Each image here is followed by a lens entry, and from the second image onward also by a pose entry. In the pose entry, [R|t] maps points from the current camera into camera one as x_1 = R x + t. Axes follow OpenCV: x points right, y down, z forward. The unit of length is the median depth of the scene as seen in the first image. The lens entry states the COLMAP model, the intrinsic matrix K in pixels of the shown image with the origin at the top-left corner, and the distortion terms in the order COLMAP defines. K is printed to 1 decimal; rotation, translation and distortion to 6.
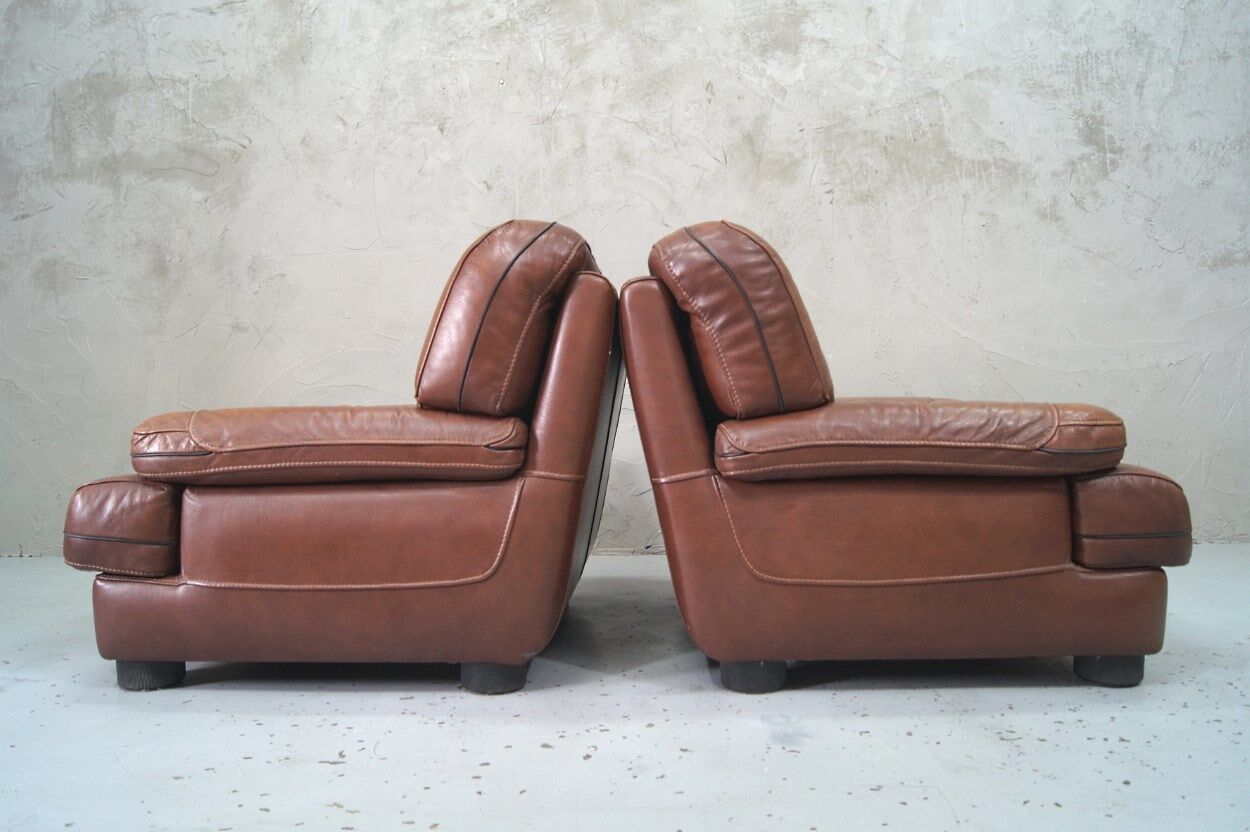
lens RADIAL K [[985.5, 0, 630.2], [0, 985.5, 405.6], [0, 0, 1]] dist [-0.082887, 0.015859]
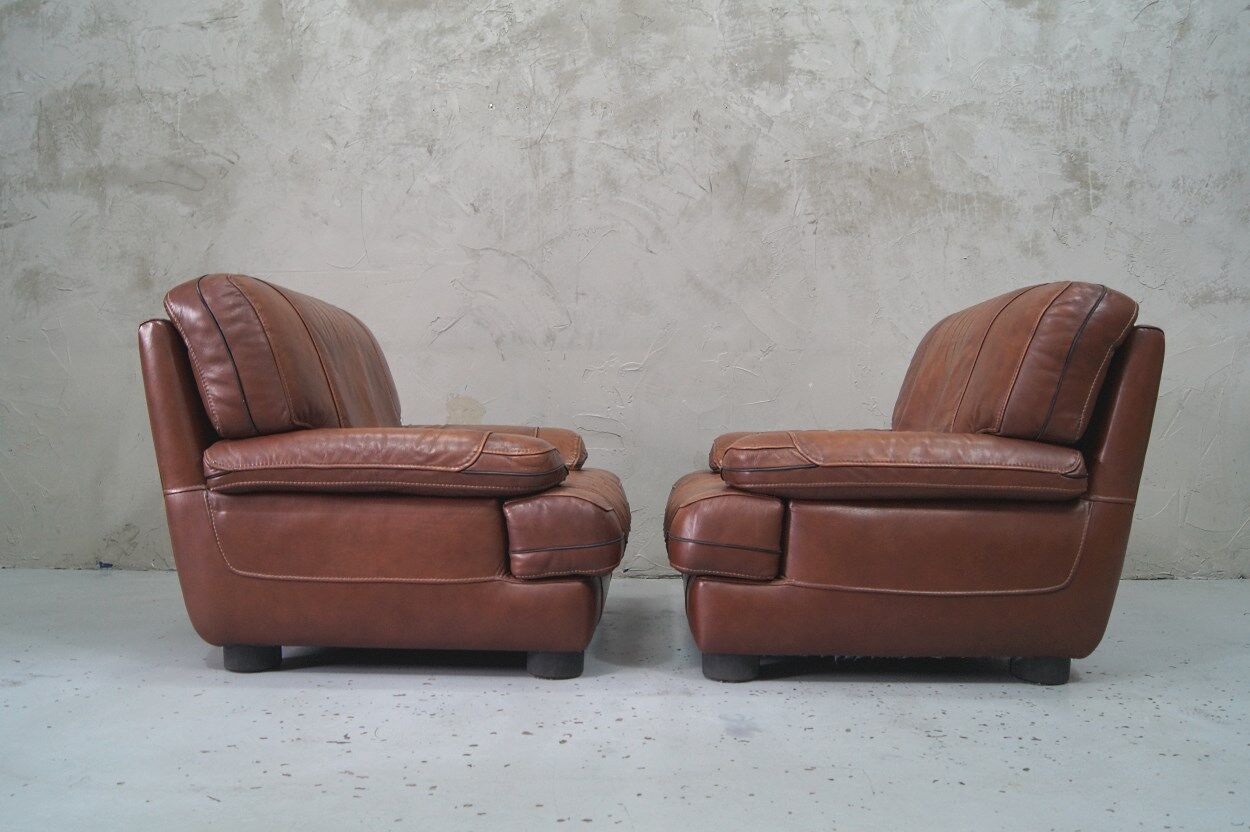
lens RADIAL K [[1078.6, 0, 626.2], [0, 1078.6, 414.5], [0, 0, 1]] dist [-0.070014, 0.008026]
pose [[0.999705, 0.021999, 0.010245, 0.003567], [-0.021902, 0.999715, -0.009525, -0.005106], [-0.010452, 0.009298, 0.999902, -0.105162]]
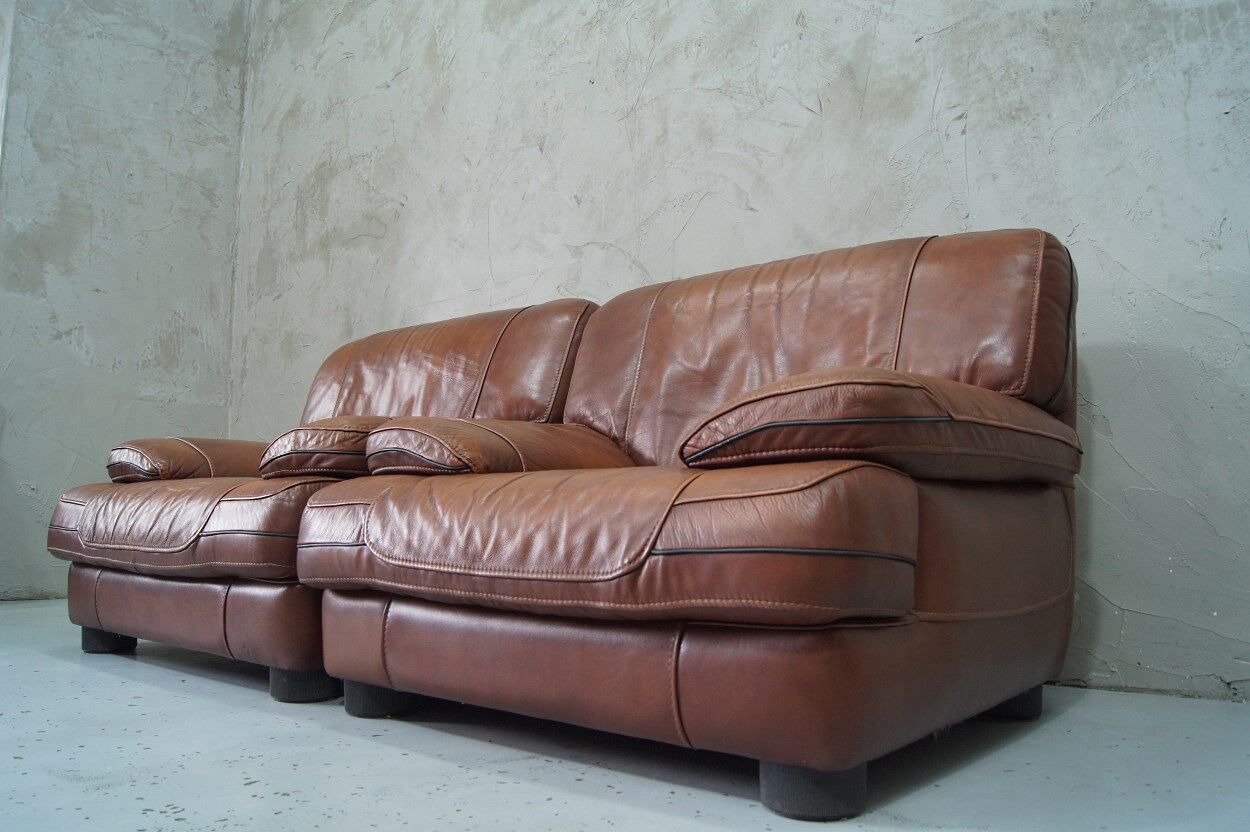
lens RADIAL K [[985.5, 0, 632.5], [0, 985.5, 409.0], [0, 0, 1]] dist [-0.082887, 0.015859]
pose [[0.779386, -0.047374, -0.624750, 0.428364], [-0.023931, 0.994159, -0.105239, 0.050108], [0.626087, 0.096972, 0.773700, 0.376738]]
